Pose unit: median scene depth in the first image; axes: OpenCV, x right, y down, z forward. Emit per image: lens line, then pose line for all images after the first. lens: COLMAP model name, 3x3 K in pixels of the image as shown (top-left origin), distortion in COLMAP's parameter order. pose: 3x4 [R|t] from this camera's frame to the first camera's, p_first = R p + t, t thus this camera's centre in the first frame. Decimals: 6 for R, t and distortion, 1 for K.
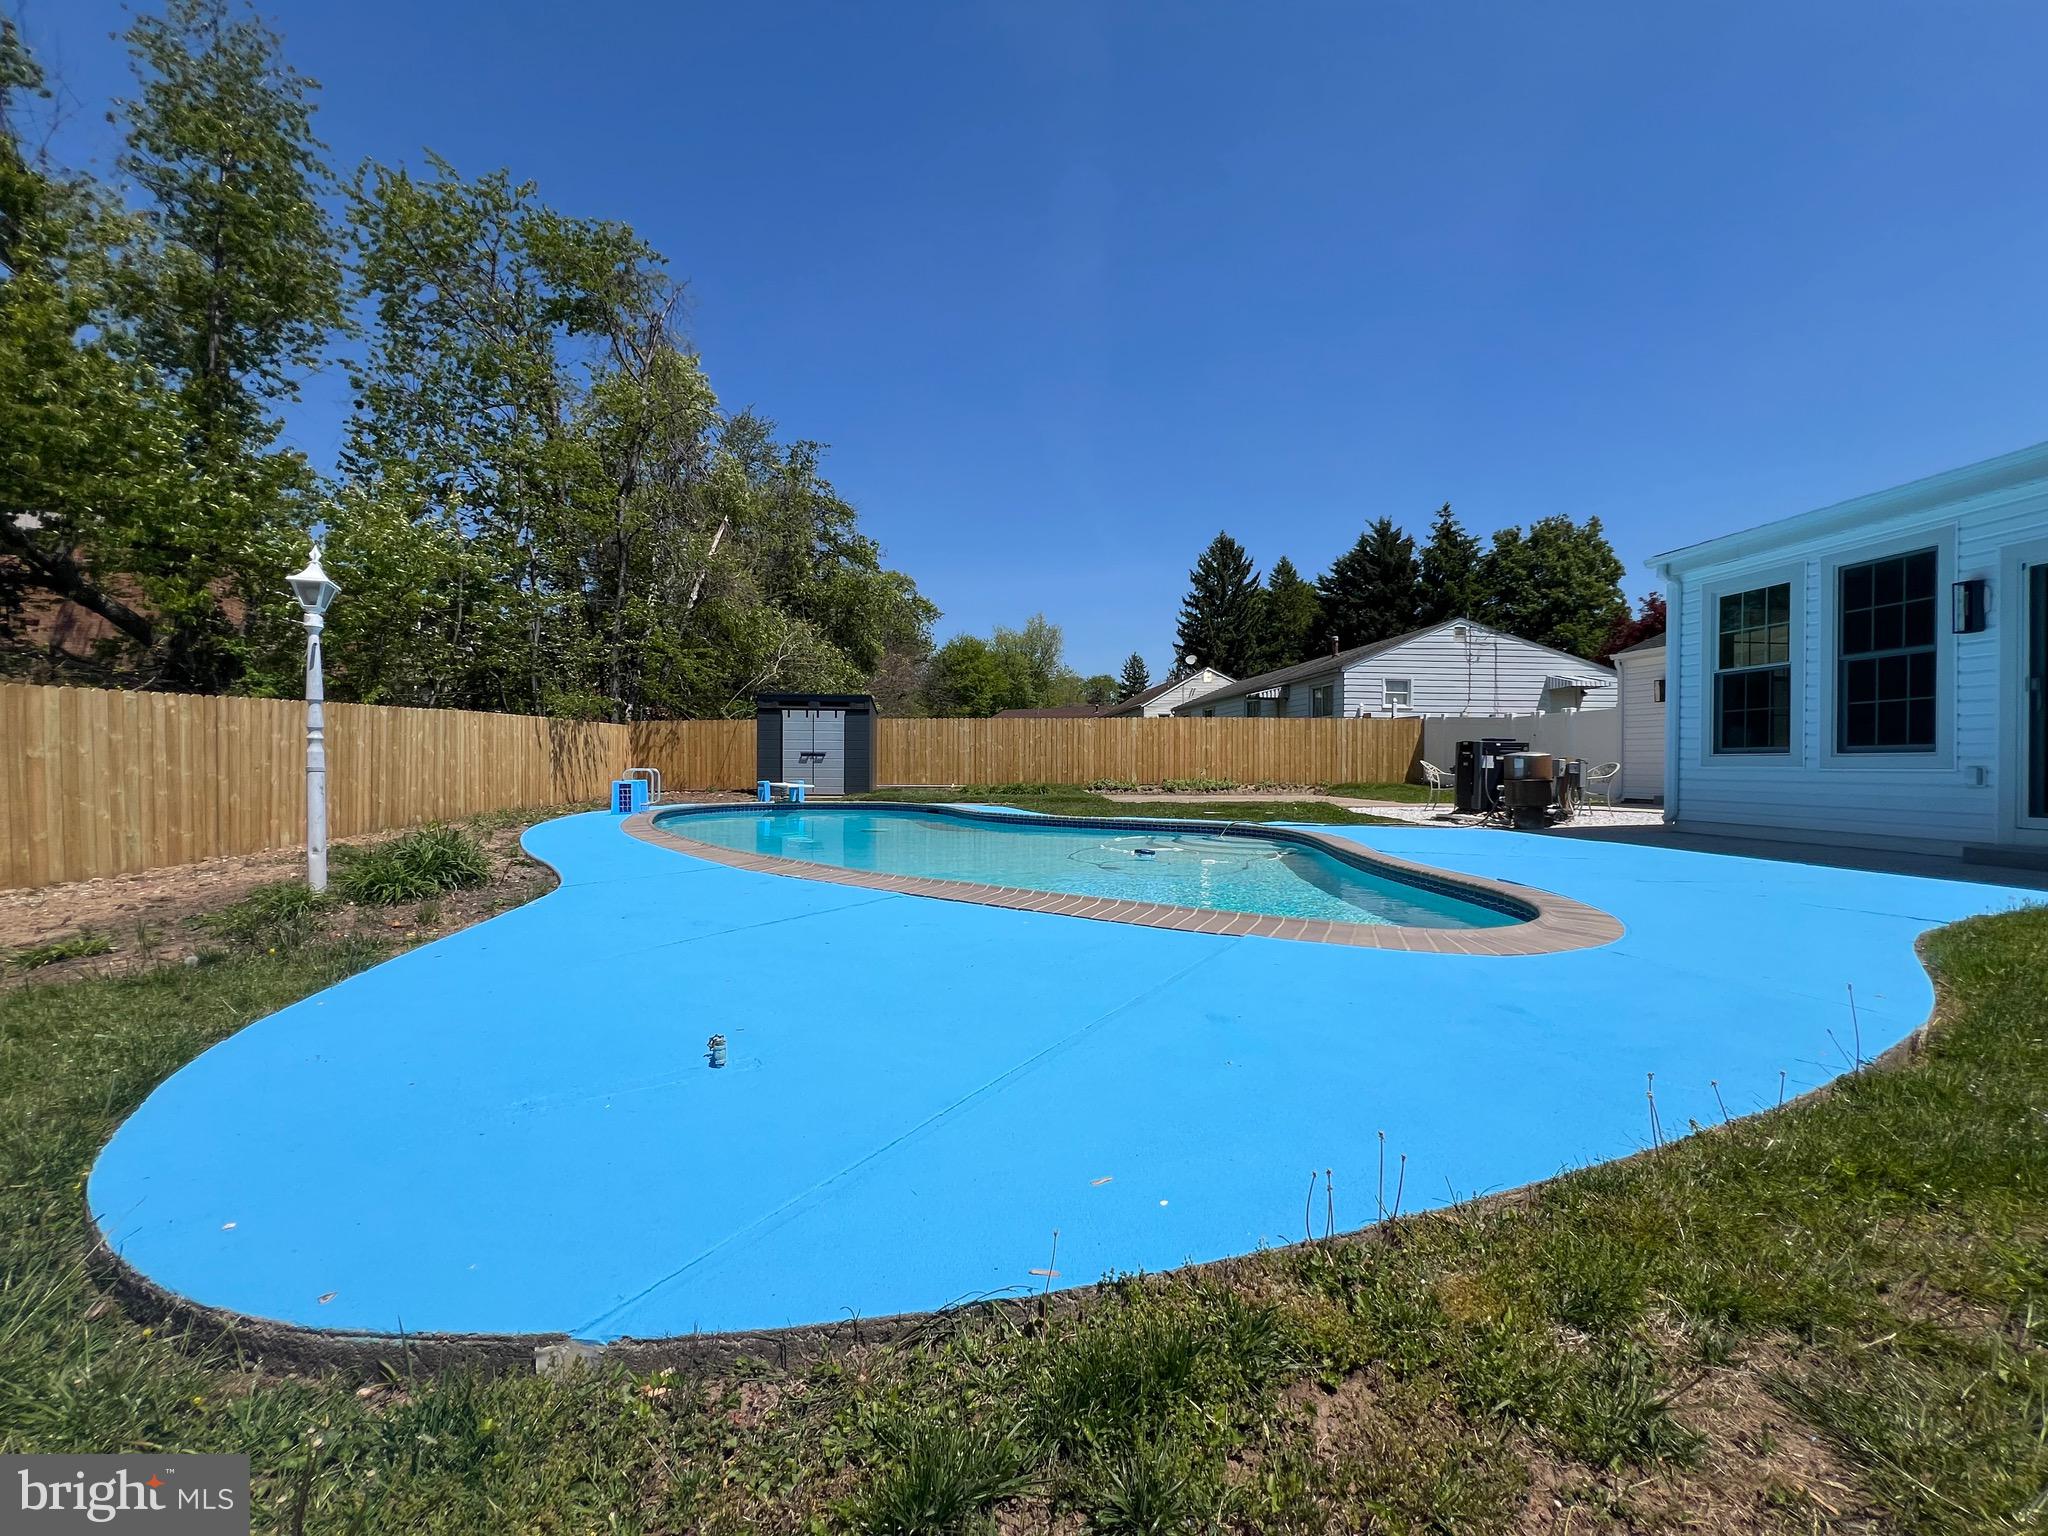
lens RADIAL K [[821.9, 0, 1024.0], [0, 821.9, 768.0], [0, 0, 1]] dist [-0.001531, -0.000043]
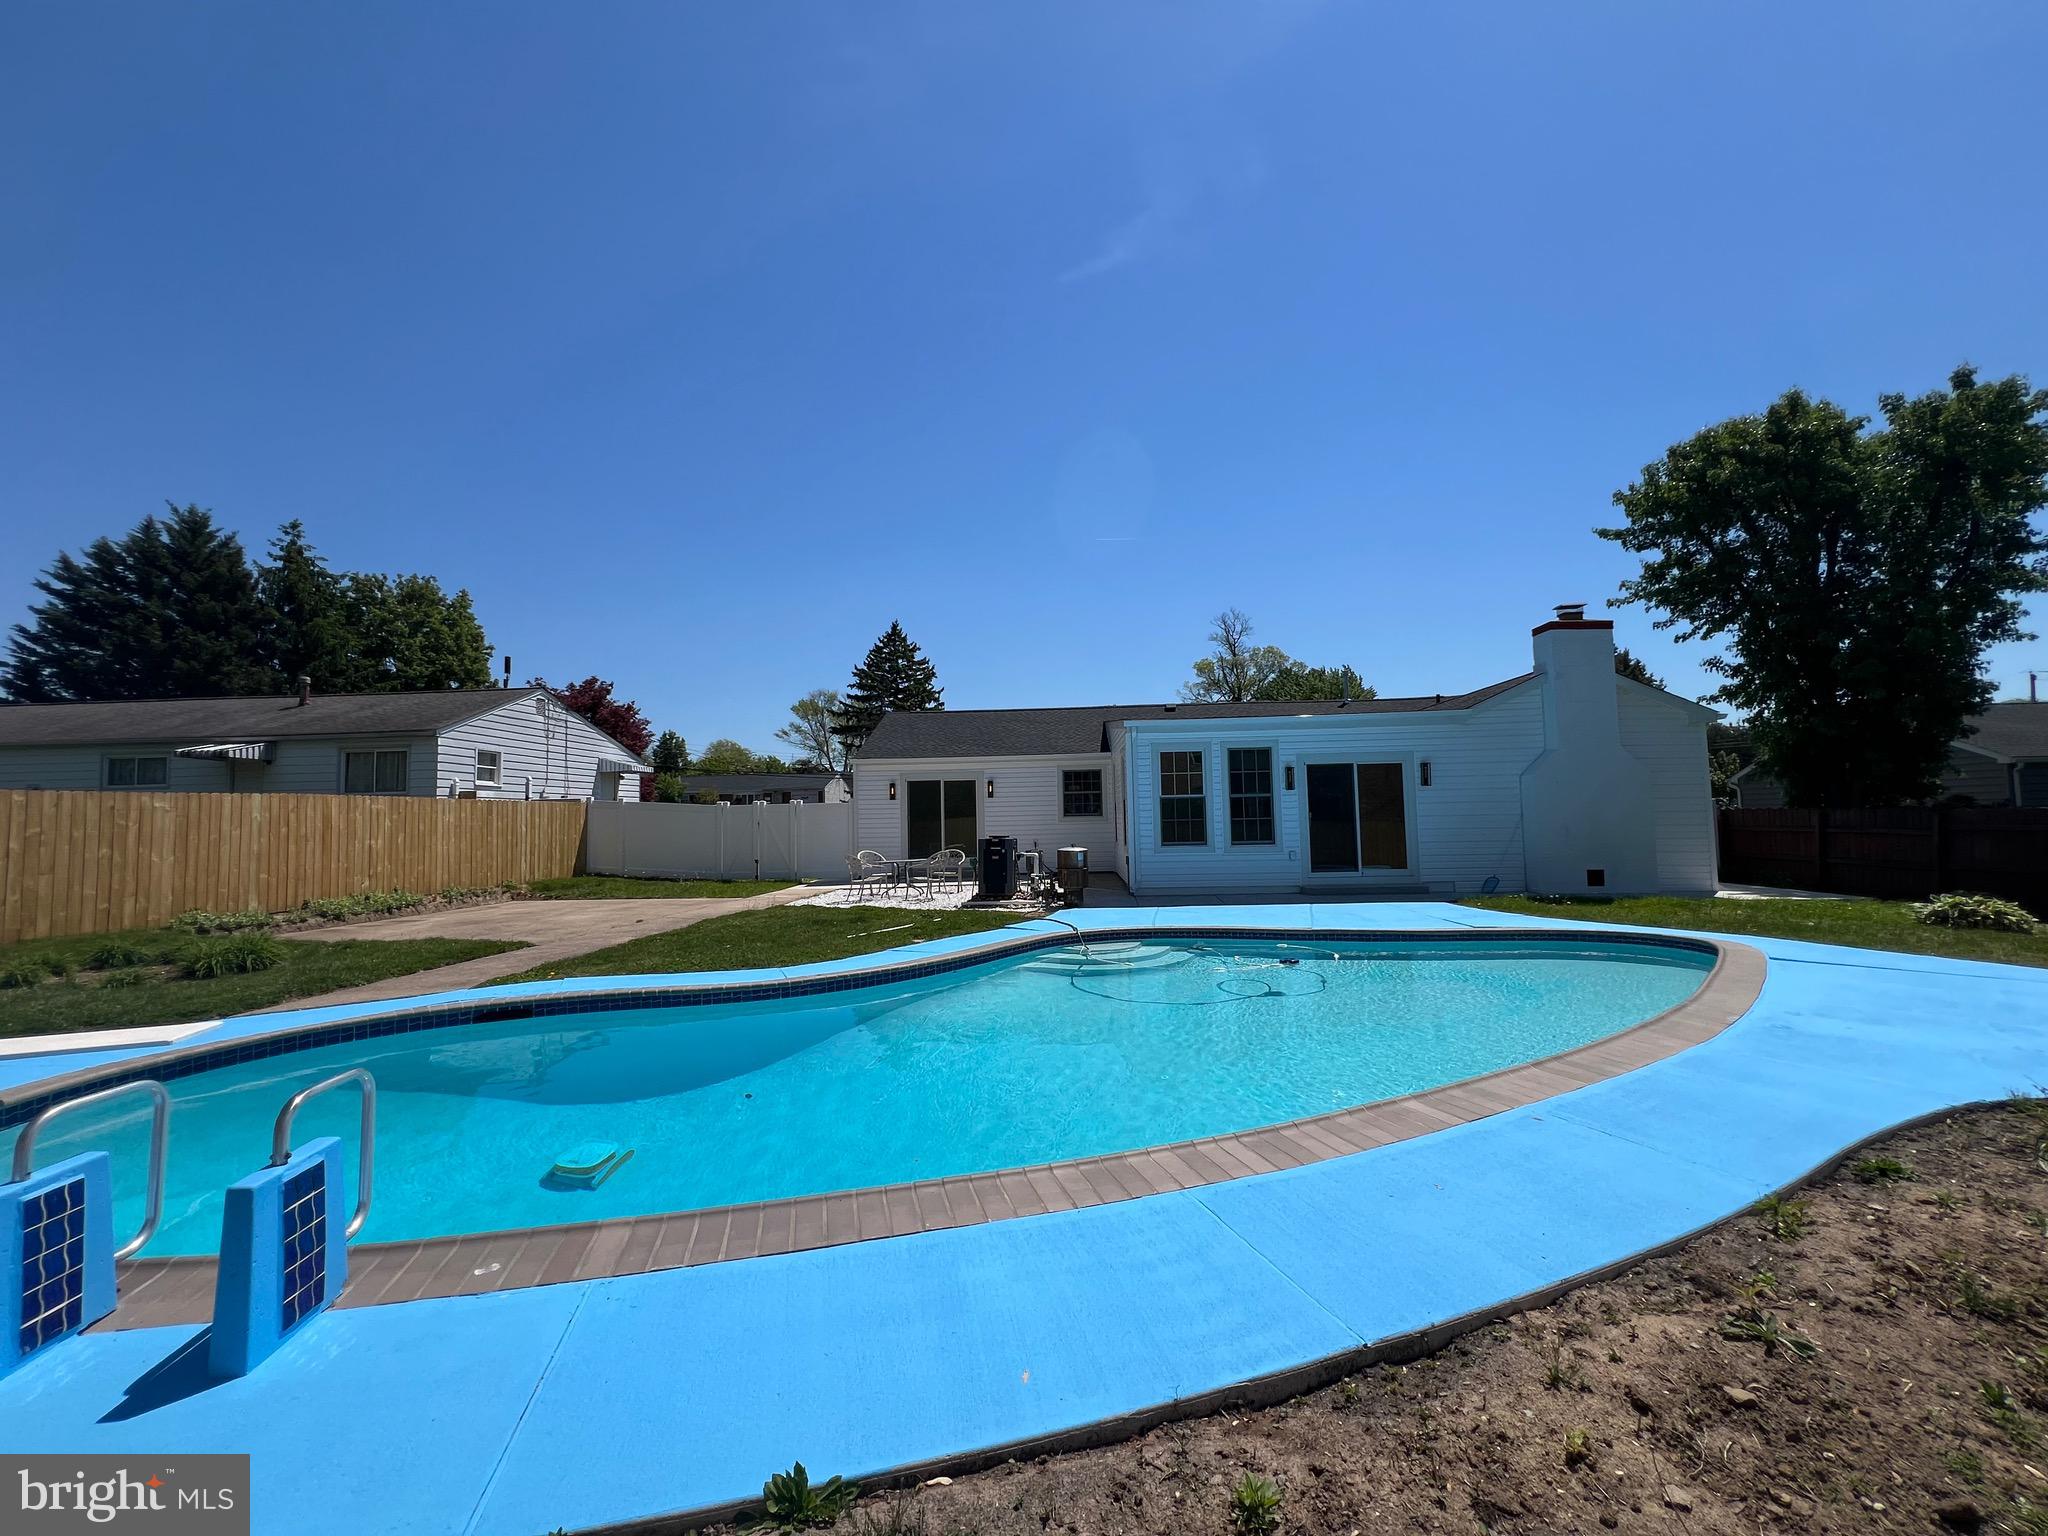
lens RADIAL K [[821.9, 0, 1024.0], [0, 821.9, 768.0], [0, 0, 1]] dist [-0.001531, -0.000043]
pose [[0.145265, 0.056037, 0.987805, -0.282820], [0.025293, 0.997858, -0.060327, -0.026880], [-0.989069, 0.033748, 0.143536, 0.342976]]
